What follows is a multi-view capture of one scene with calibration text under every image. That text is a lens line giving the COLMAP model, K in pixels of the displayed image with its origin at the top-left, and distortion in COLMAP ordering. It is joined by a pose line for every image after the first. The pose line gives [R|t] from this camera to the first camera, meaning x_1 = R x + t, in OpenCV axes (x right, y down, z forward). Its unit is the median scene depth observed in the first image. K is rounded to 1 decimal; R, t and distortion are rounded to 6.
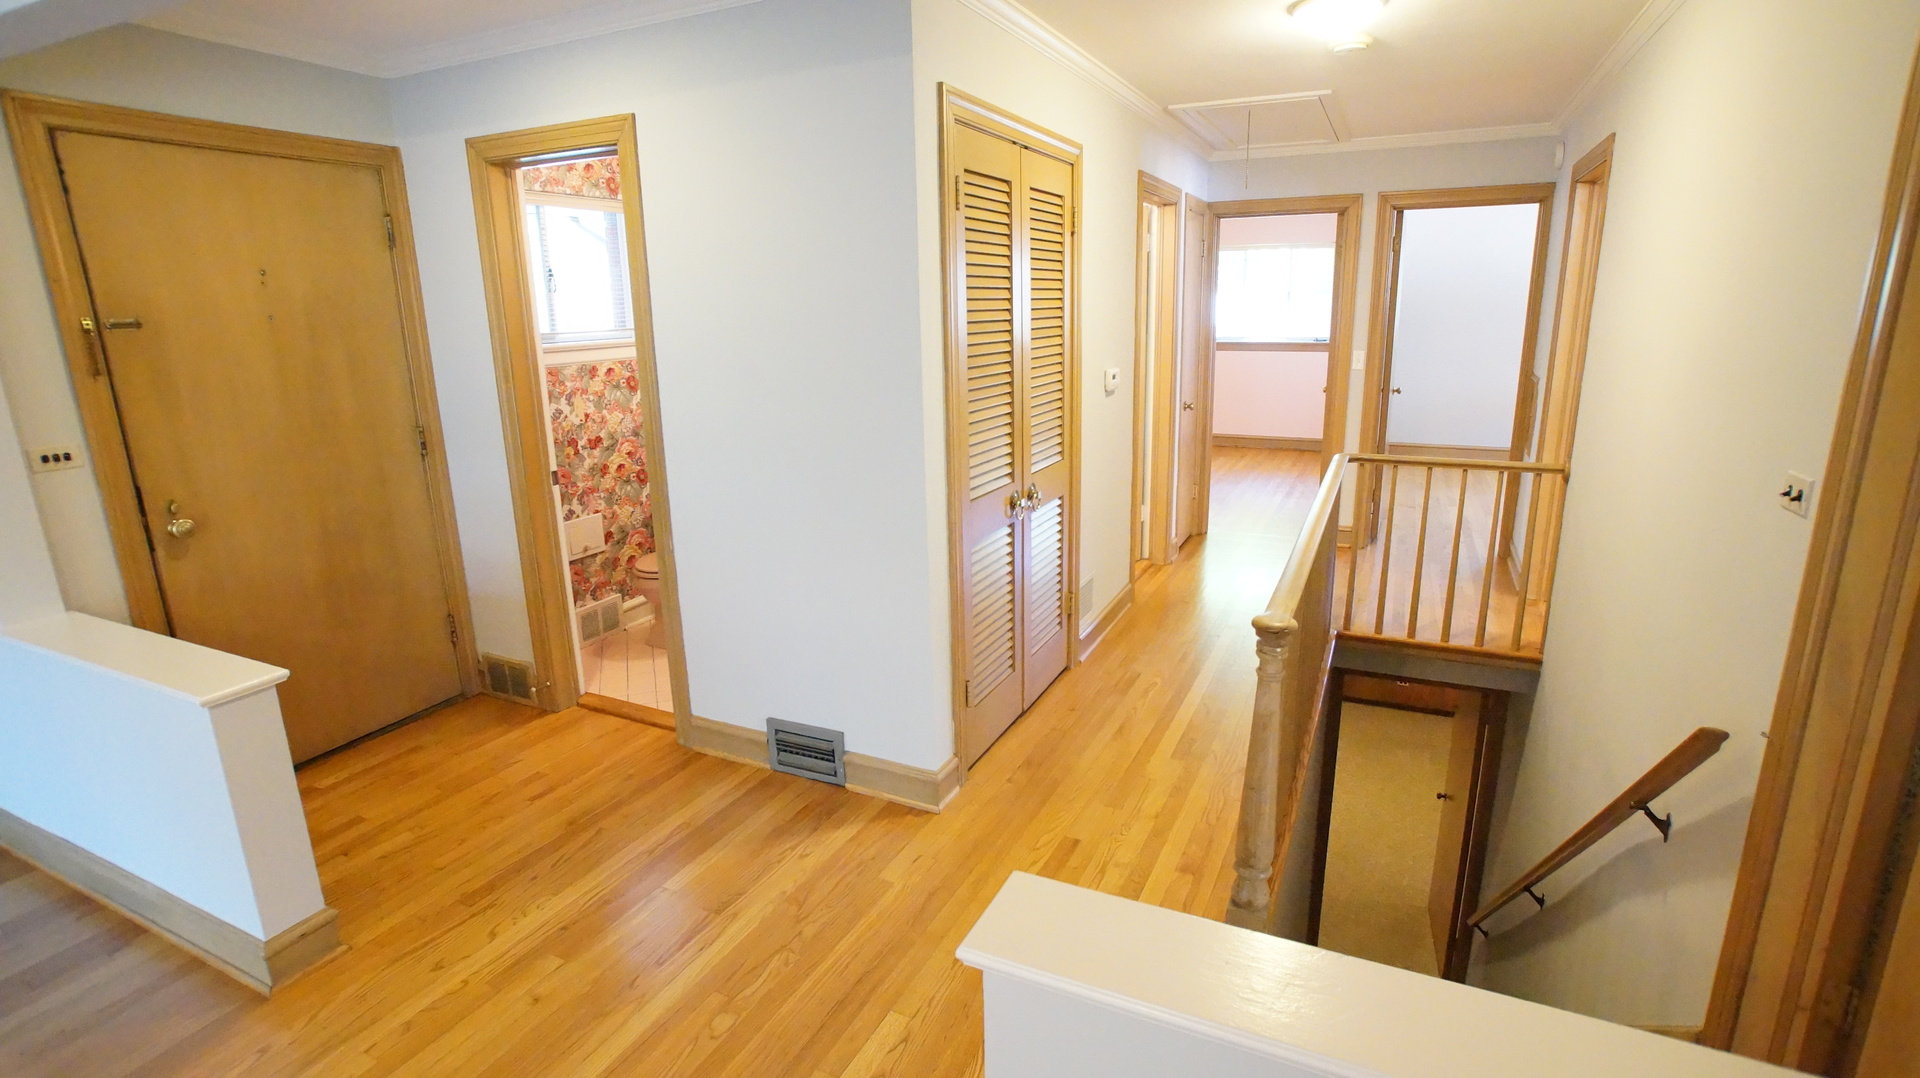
lens RADIAL K [[918.4, 0, 953.1], [0, 918.4, 538.5], [0, 0, 1]] dist [-0.058300, 0.019246]
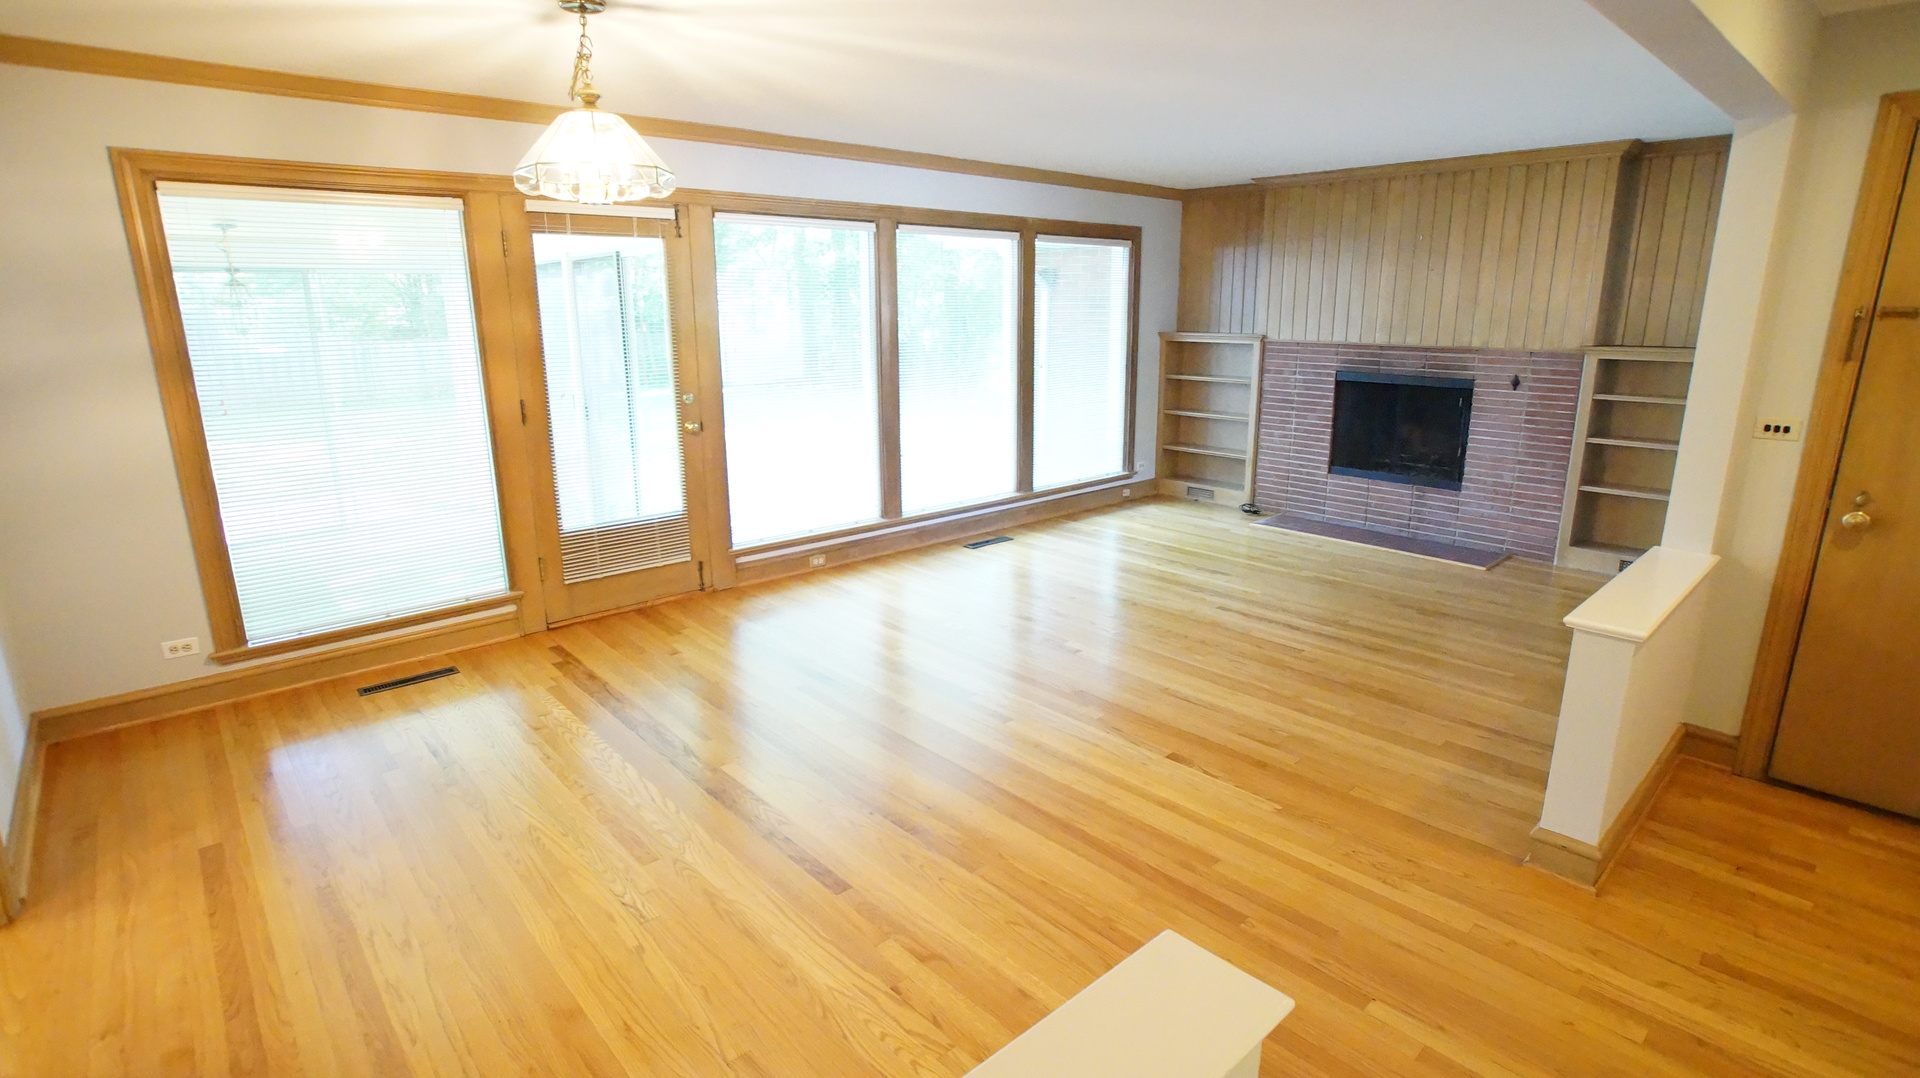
lens RADIAL K [[918.4, 0, 953.1], [0, 918.4, 538.5], [0, 0, 1]] dist [-0.058300, 0.019246]
pose [[-0.366982, 0.255829, -0.894358, 0.426956], [-0.211318, 0.913376, 0.347979, -0.135793], [0.905908, 0.316696, -0.281132, 0.409736]]
